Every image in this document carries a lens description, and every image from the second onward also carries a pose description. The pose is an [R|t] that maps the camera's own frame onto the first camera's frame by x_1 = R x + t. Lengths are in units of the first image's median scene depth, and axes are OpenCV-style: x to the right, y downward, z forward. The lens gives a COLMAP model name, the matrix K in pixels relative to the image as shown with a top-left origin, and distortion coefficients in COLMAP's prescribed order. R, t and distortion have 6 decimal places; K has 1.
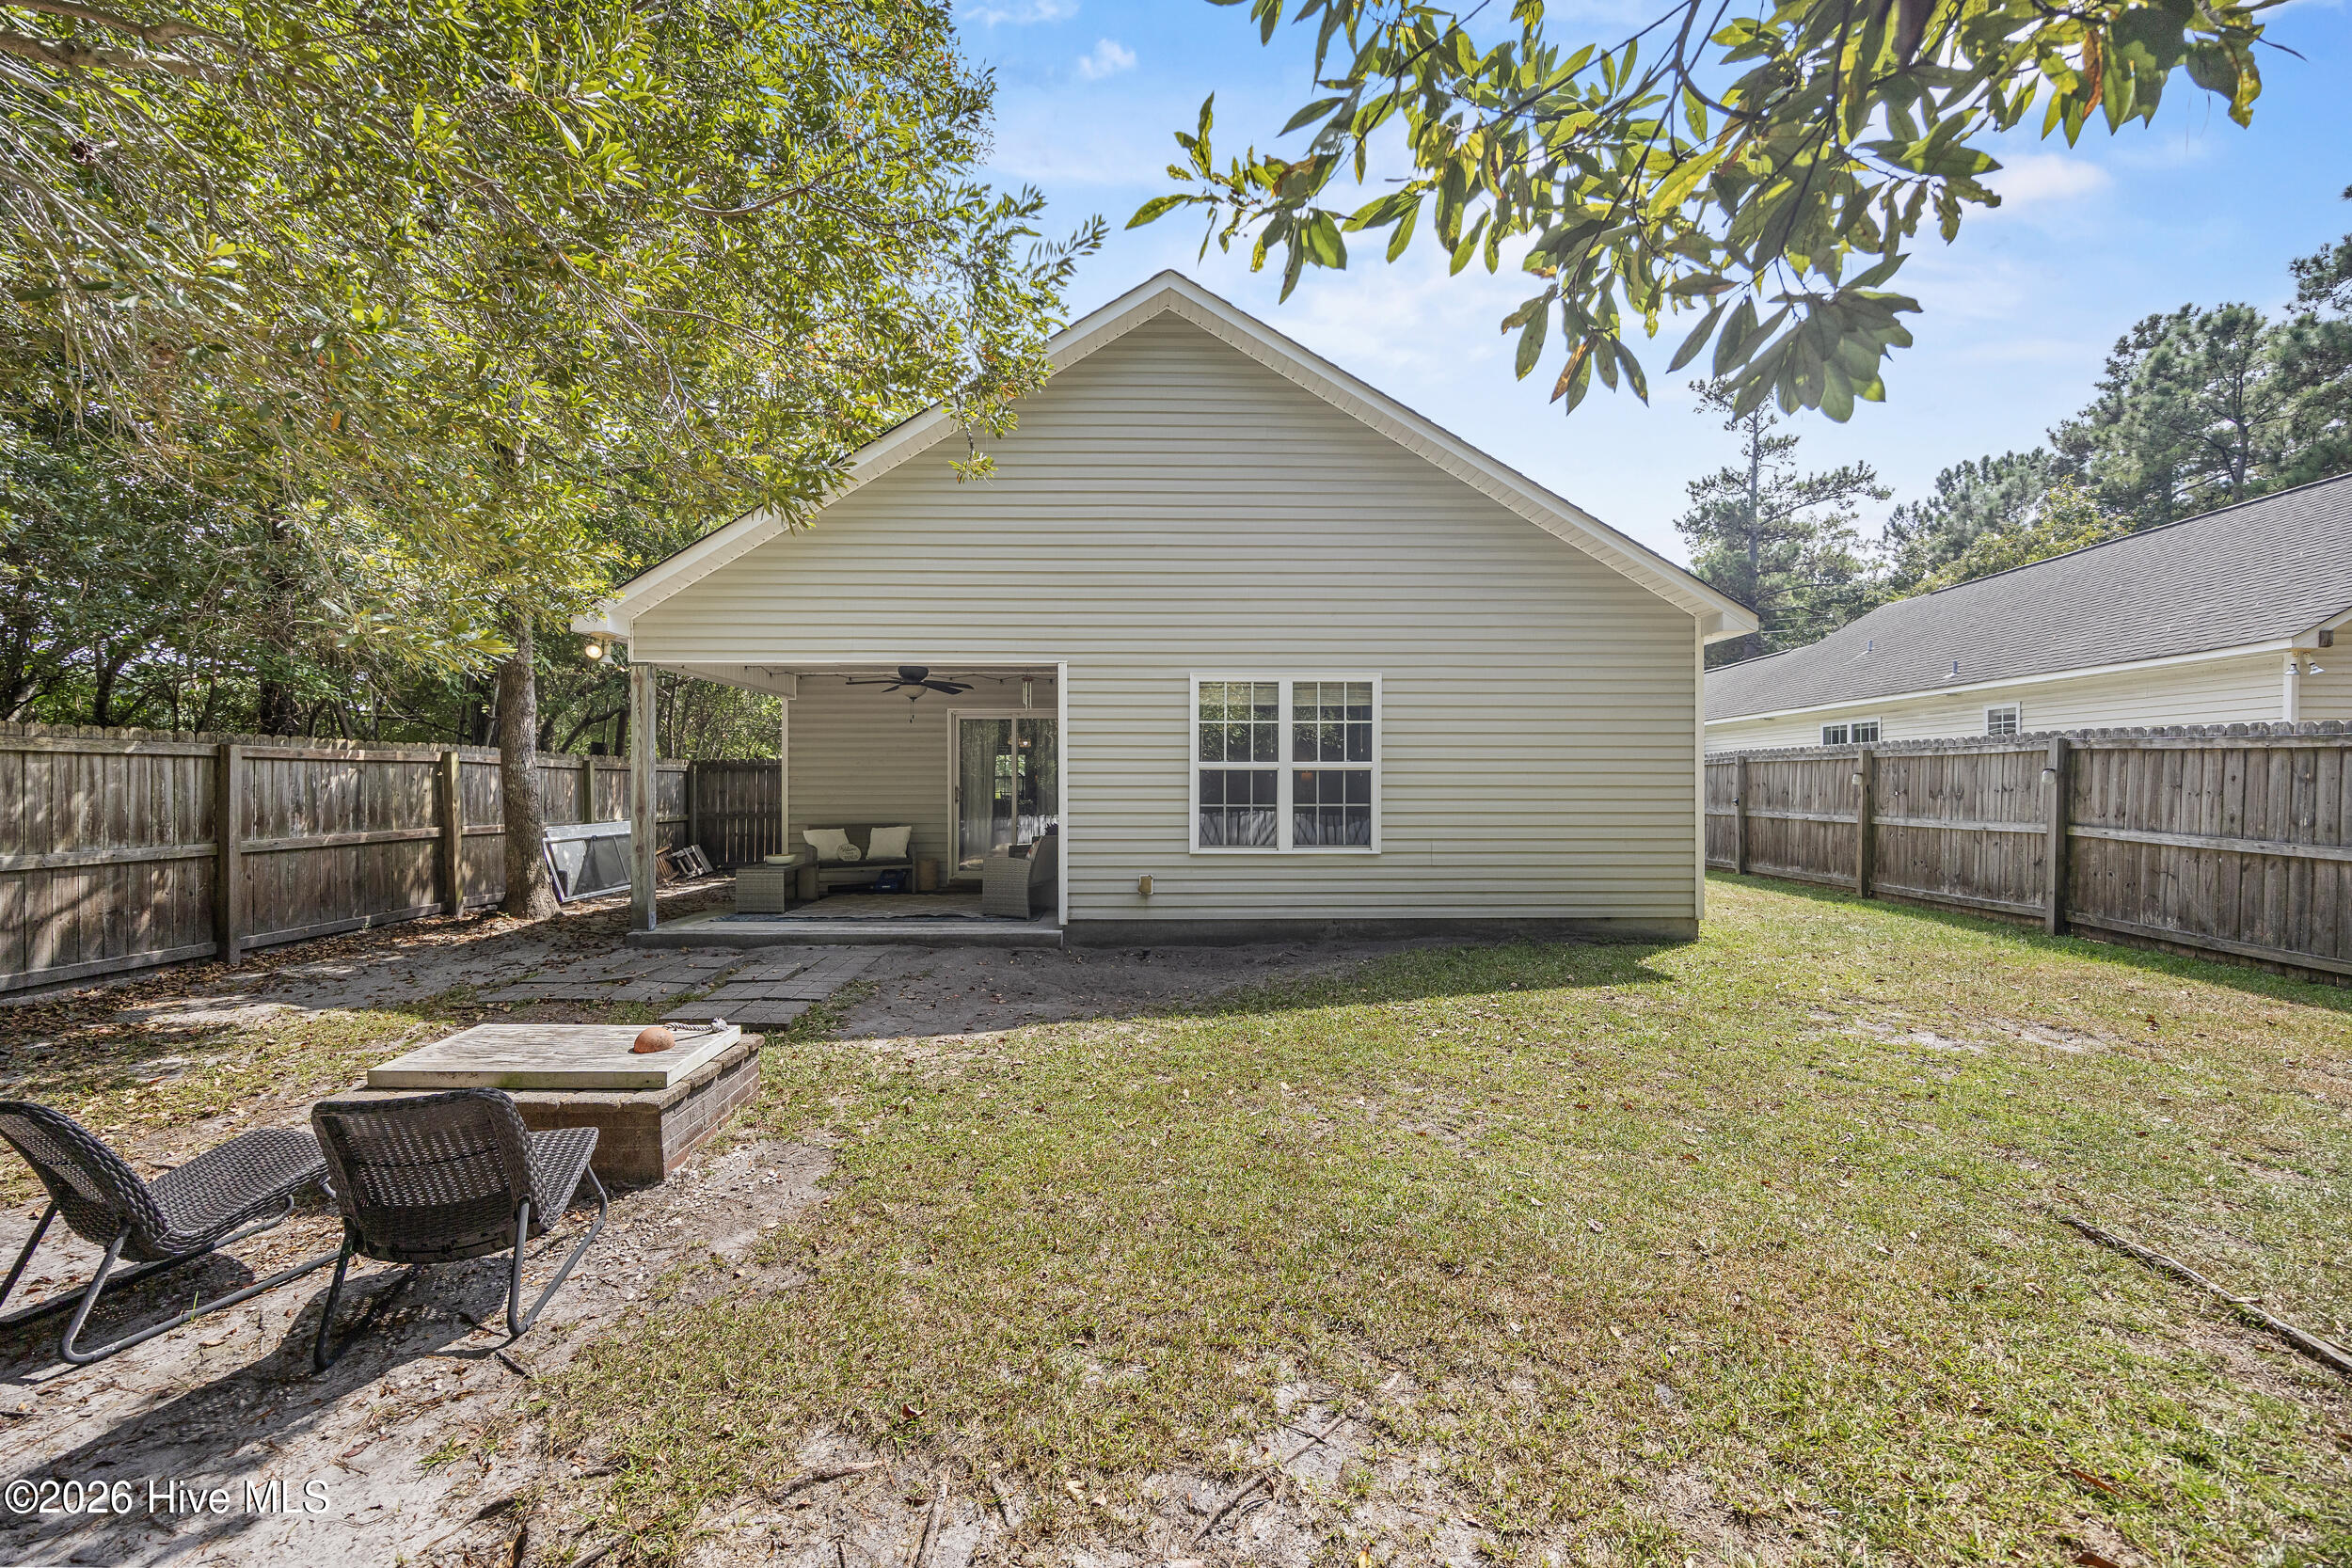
lens RADIAL K [[912.3, 0, 1194.6], [0, 912.3, 785.1], [0, 0, 1]] dist [-0.002996, 0.000013]
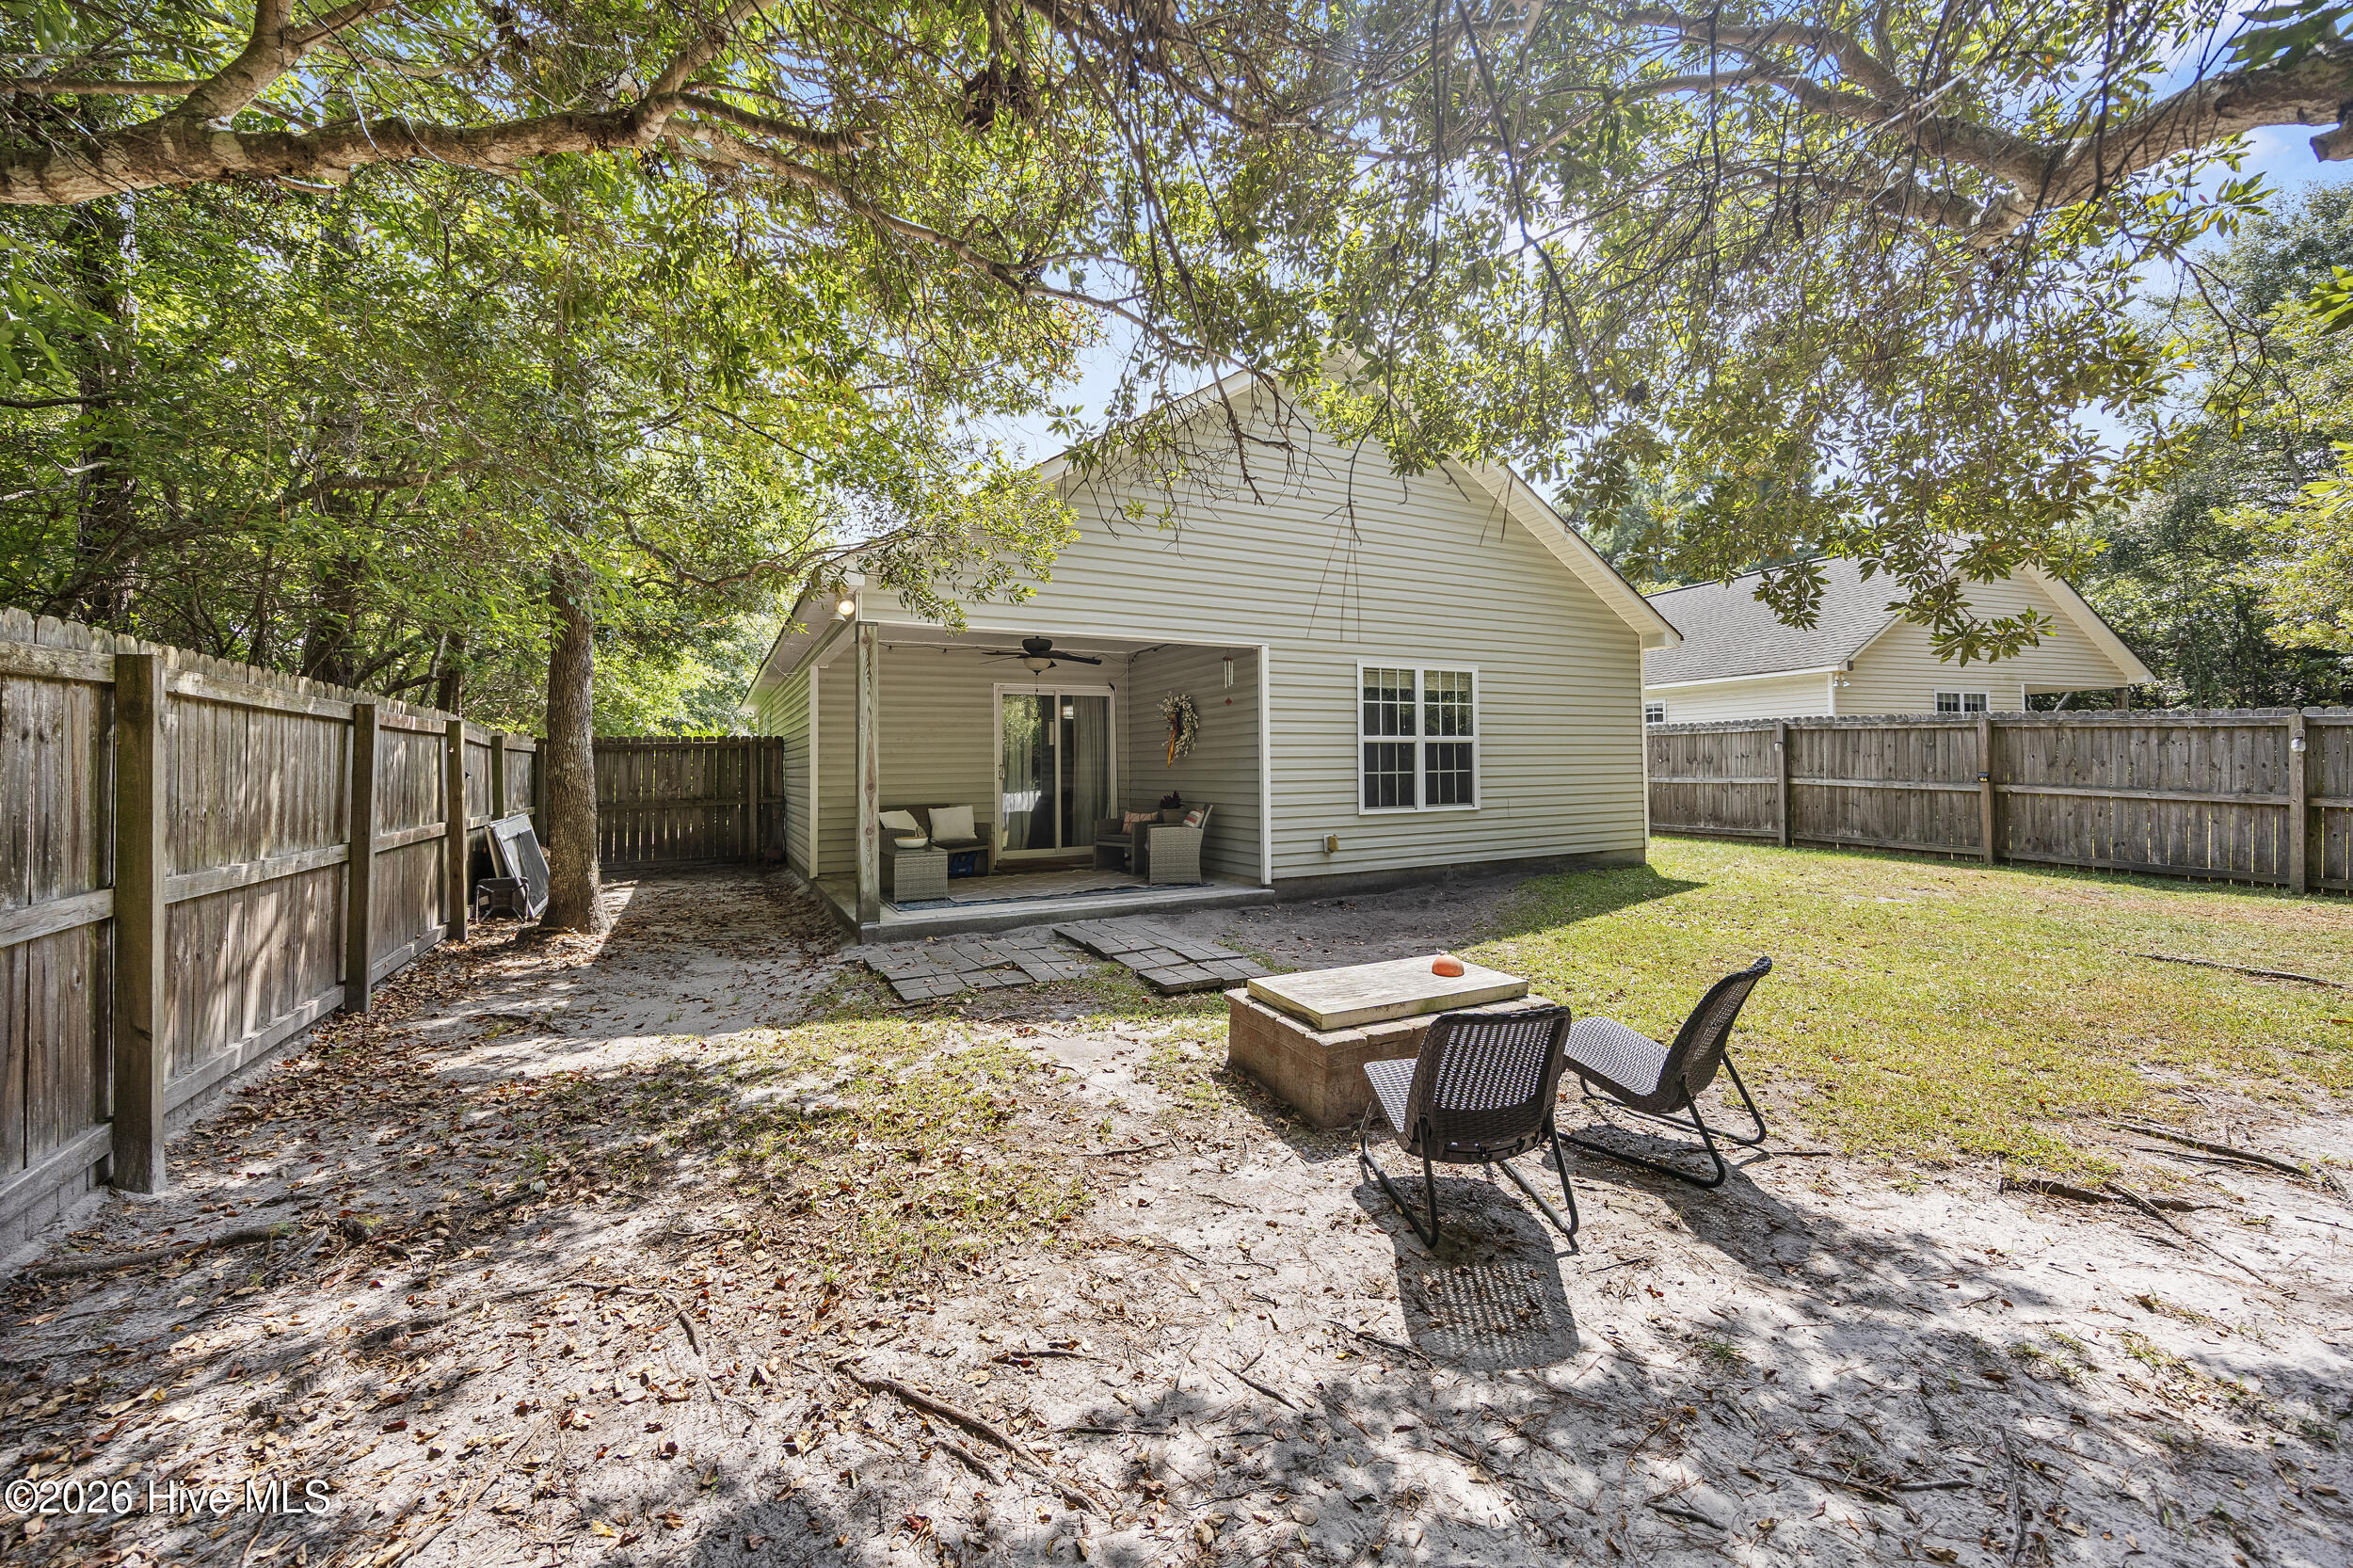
lens RADIAL K [[912.7, 0, 1193.5], [0, 912.7, 768.8], [0, 0, 1]] dist [-0.002996, 0.000013]
pose [[0.888704, -0.013594, 0.458280, -0.722991], [0.015070, 0.999886, 0.000435, 0.013109], [-0.458234, 0.006520, 0.888808, 0.062122]]
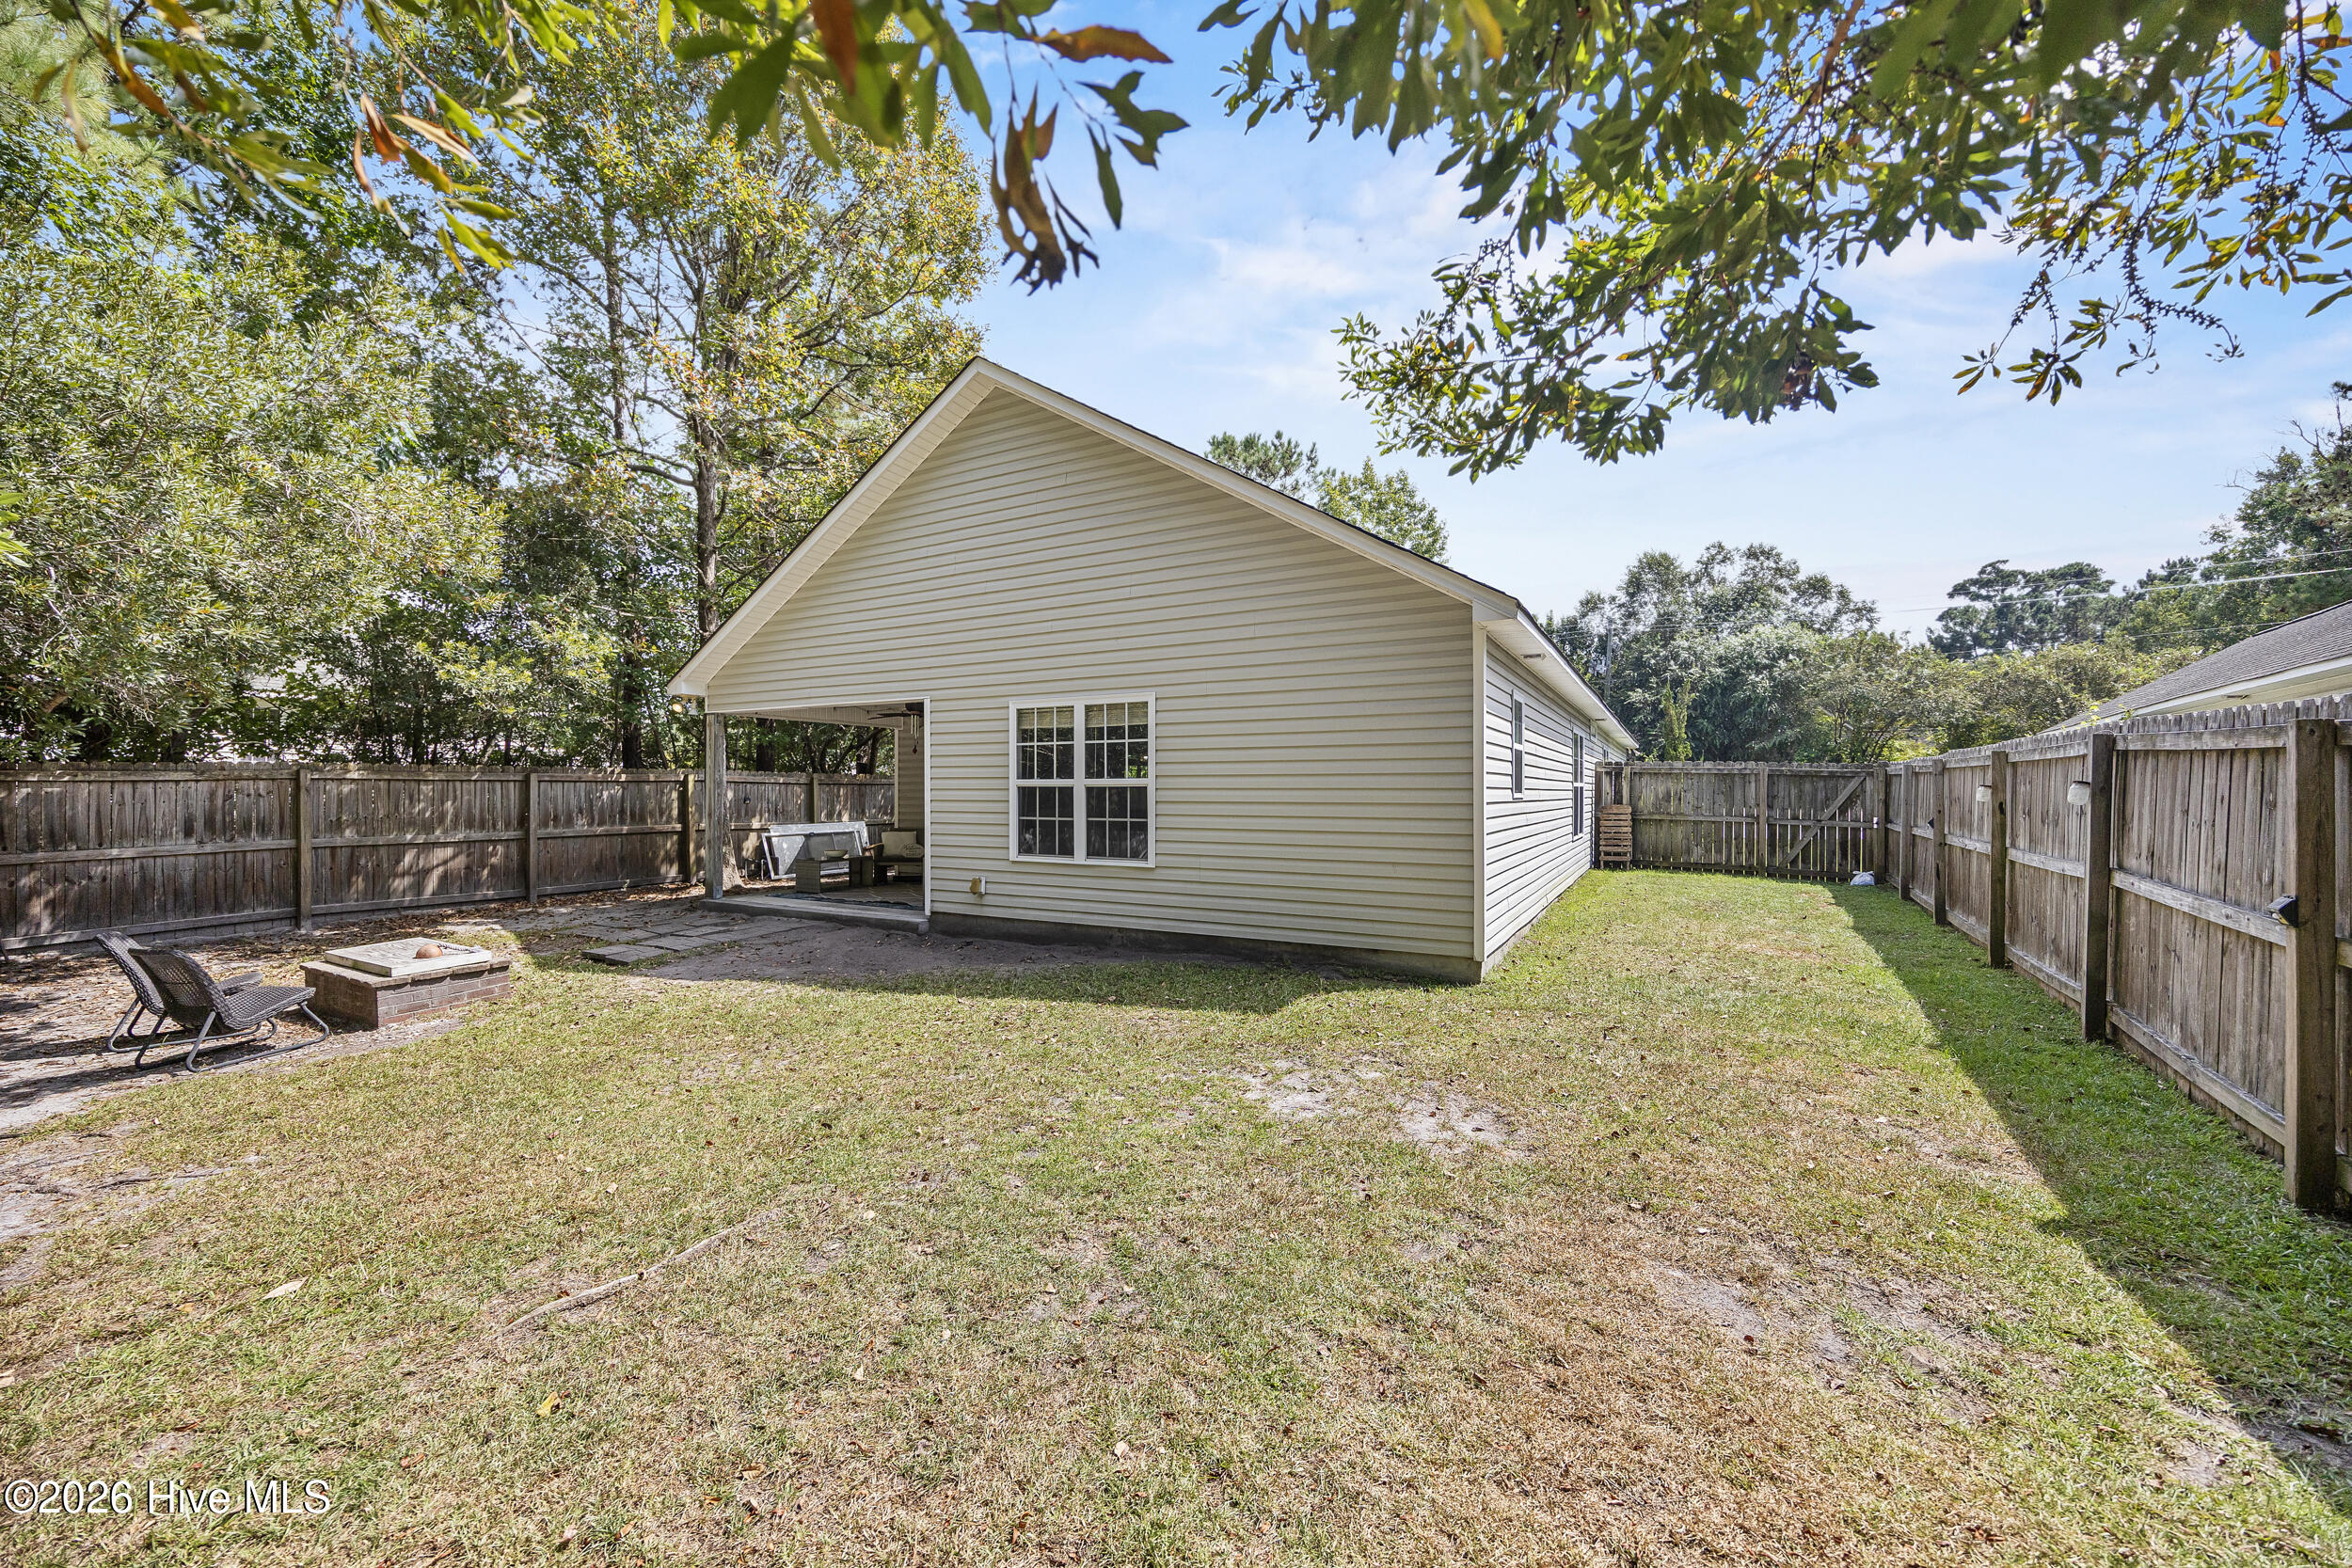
lens RADIAL K [[912.3, 0, 1169.2], [0, 912.3, 788.4], [0, 0, 1]] dist [-0.002996, 0.000013]
pose [[0.860917, -0.000890, -0.508745, 0.743007], [-0.000552, 0.999996, -0.002683, -0.011273], [0.508745, 0.002591, 0.860913, 0.120254]]
